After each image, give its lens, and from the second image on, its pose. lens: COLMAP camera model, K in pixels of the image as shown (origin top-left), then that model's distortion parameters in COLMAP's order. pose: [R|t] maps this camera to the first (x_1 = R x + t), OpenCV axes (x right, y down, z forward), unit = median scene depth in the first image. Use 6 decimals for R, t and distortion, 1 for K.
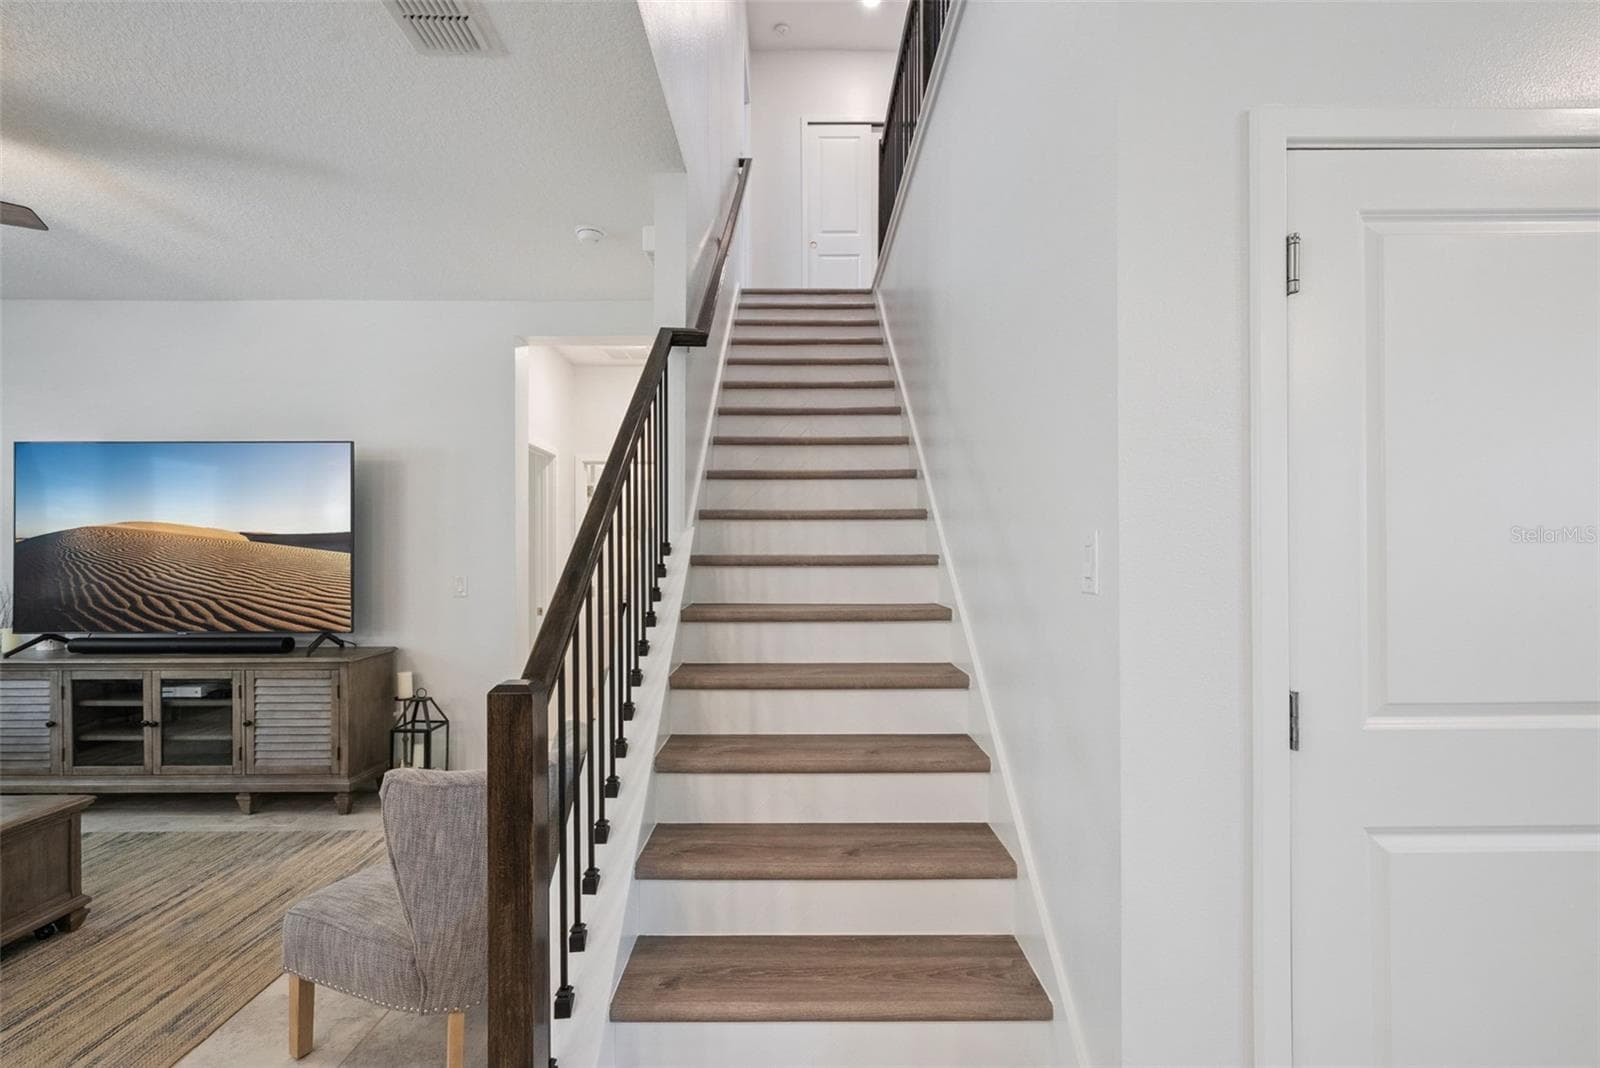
lens RADIAL K [[732.4, 0, 806.6], [0, 732.4, 560.8], [0, 0, 1]] dist [-0.000961, 0.000641]
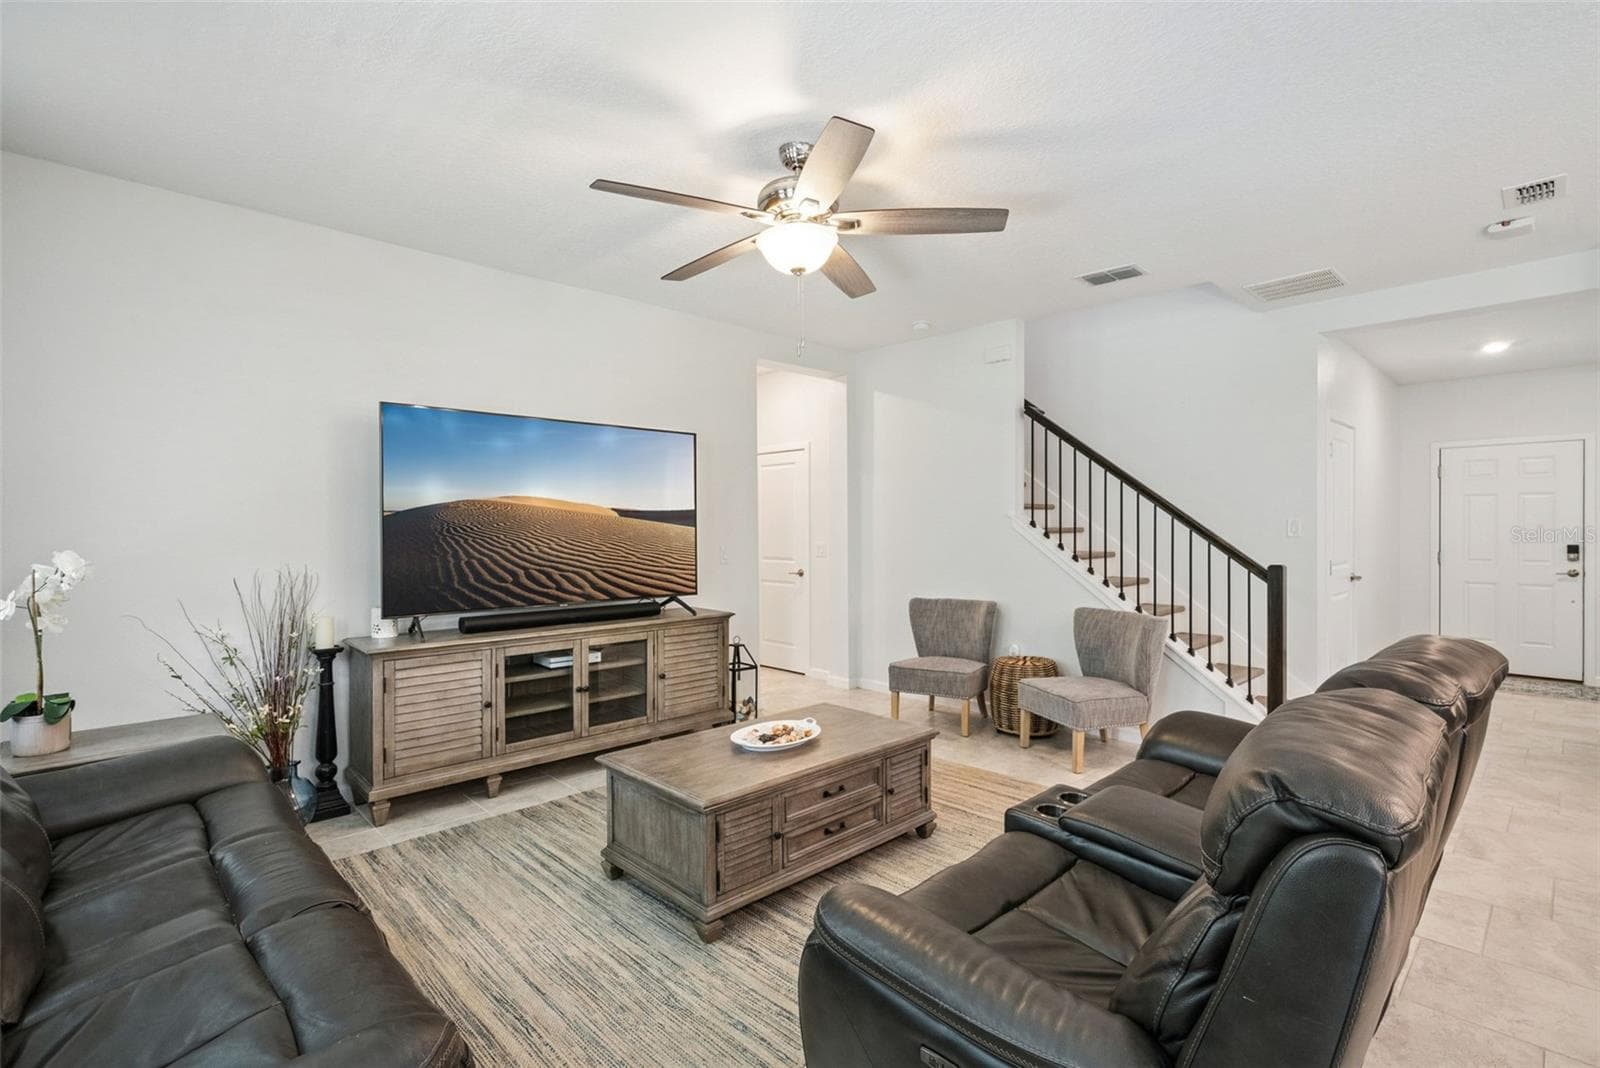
lens RADIAL K [[732.4, 0, 811.7], [0, 732.4, 529.2], [0, 0, 1]] dist [-0.000961, 0.000641]
pose [[0.729574, -0.000673, 0.683902, -1.306422], [0.006910, 0.999956, -0.006387, 0.001376], [-0.683867, 0.009386, 0.729546, 0.002864]]
